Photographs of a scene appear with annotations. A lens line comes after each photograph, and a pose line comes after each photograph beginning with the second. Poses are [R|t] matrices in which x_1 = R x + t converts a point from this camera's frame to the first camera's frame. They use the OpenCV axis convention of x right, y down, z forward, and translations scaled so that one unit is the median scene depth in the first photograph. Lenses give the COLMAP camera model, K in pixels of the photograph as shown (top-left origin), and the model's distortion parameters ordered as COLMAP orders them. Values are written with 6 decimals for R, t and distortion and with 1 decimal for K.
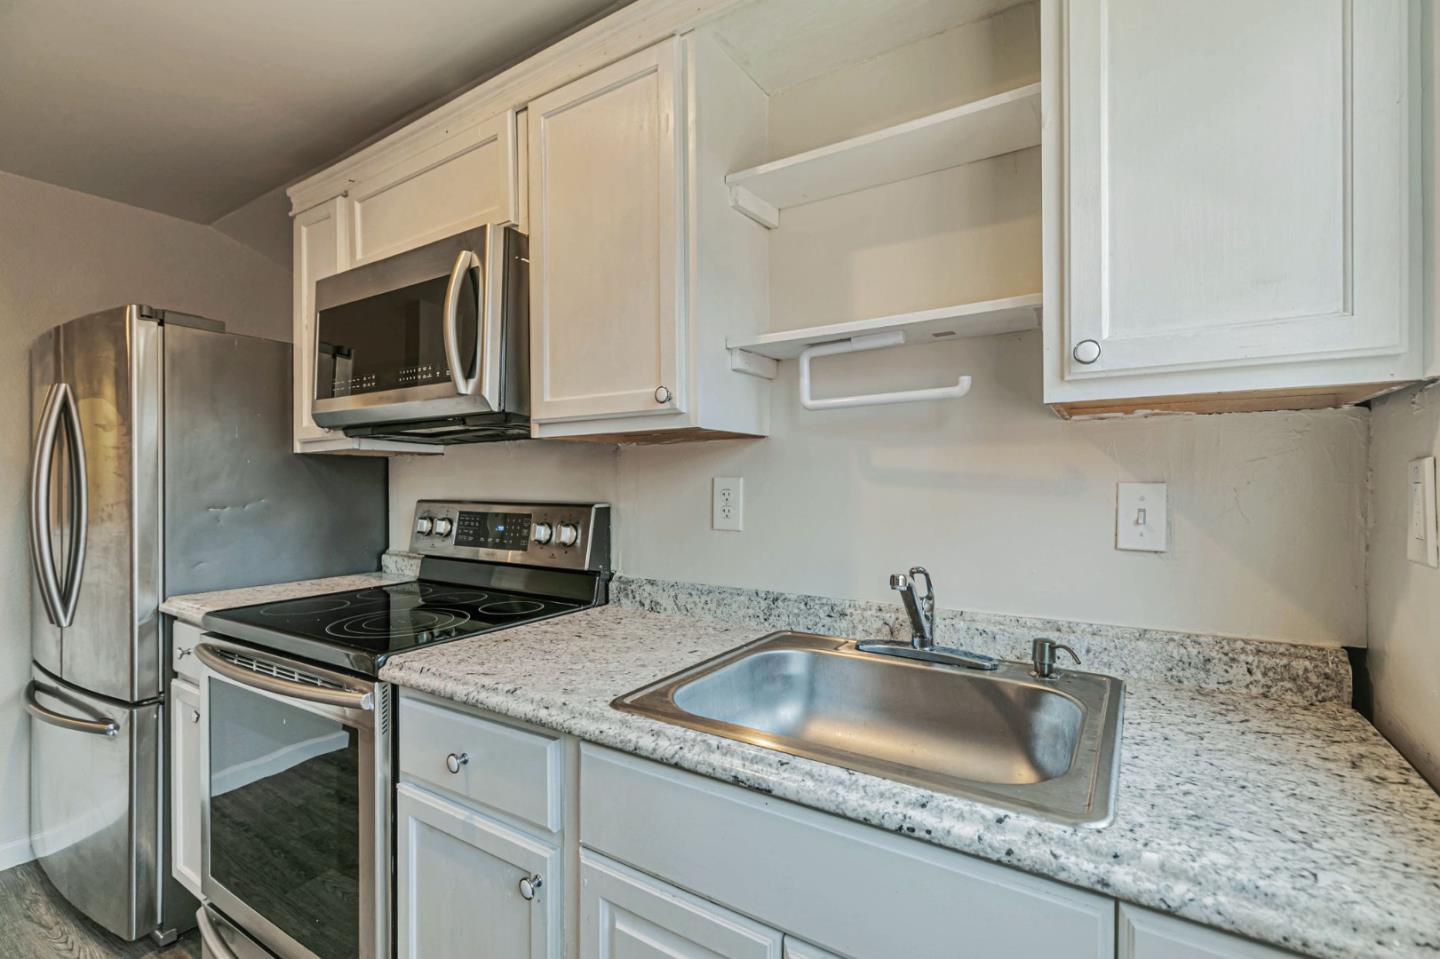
lens RADIAL K [[650.8, 0, 717.7], [0, 650.8, 484.5], [0, 0, 1]] dist [0.007160, -0.000688]
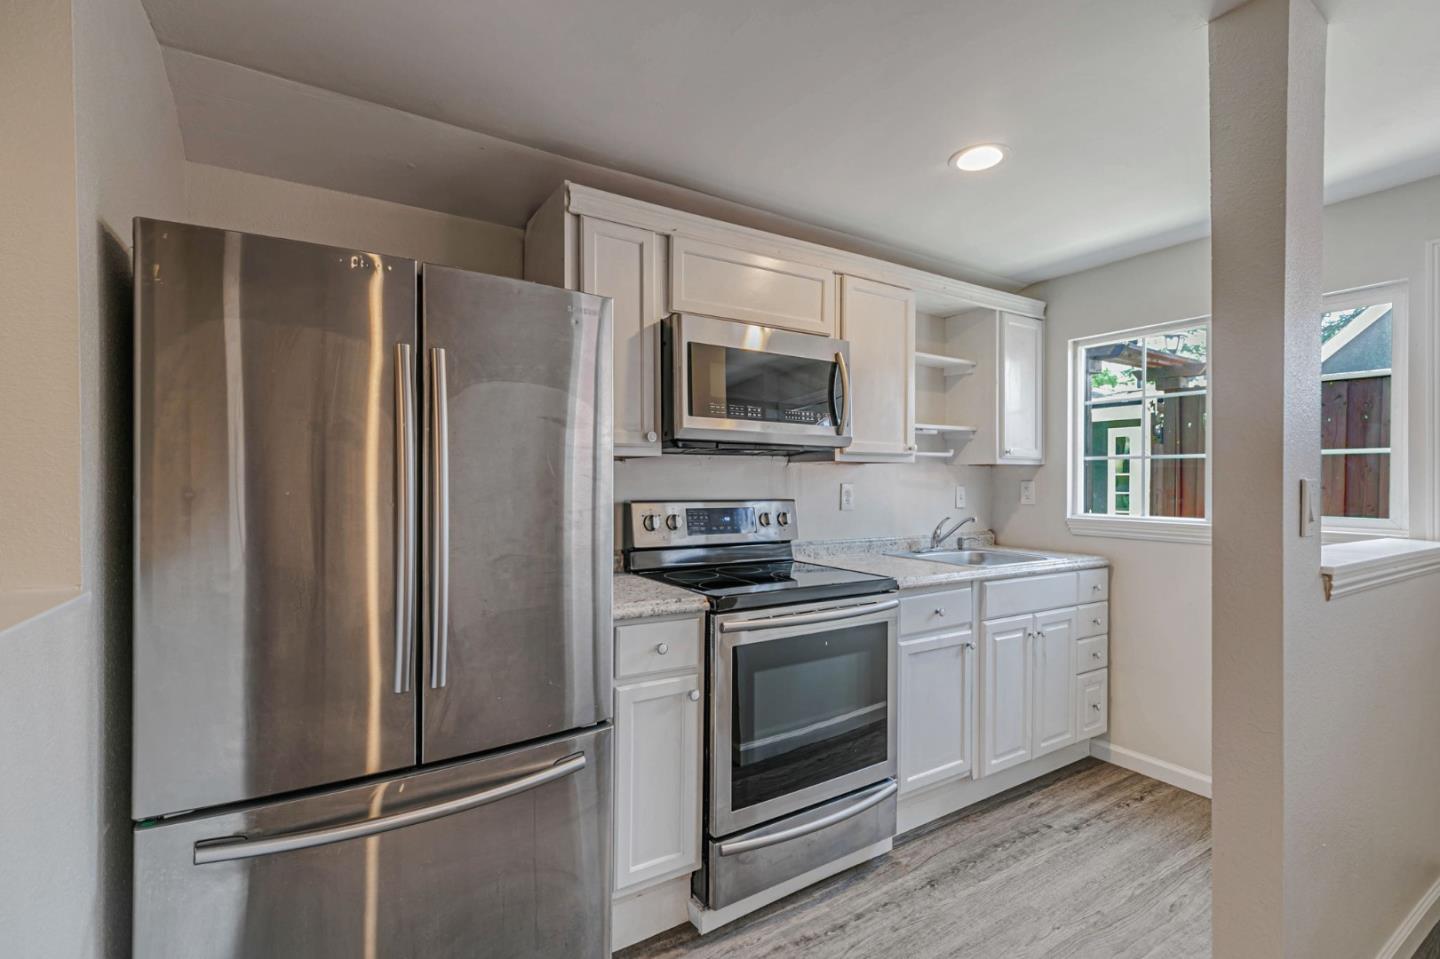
lens RADIAL K [[650.8, 0, 716.7], [0, 650.8, 480.7], [0, 0, 1]] dist [0.007160, -0.000688]
pose [[0.418937, 0.006346, 0.907993, -1.796922], [-0.001002, 0.999978, -0.006527, -0.005866], [-0.908015, 0.001825, 0.418934, 0.495372]]
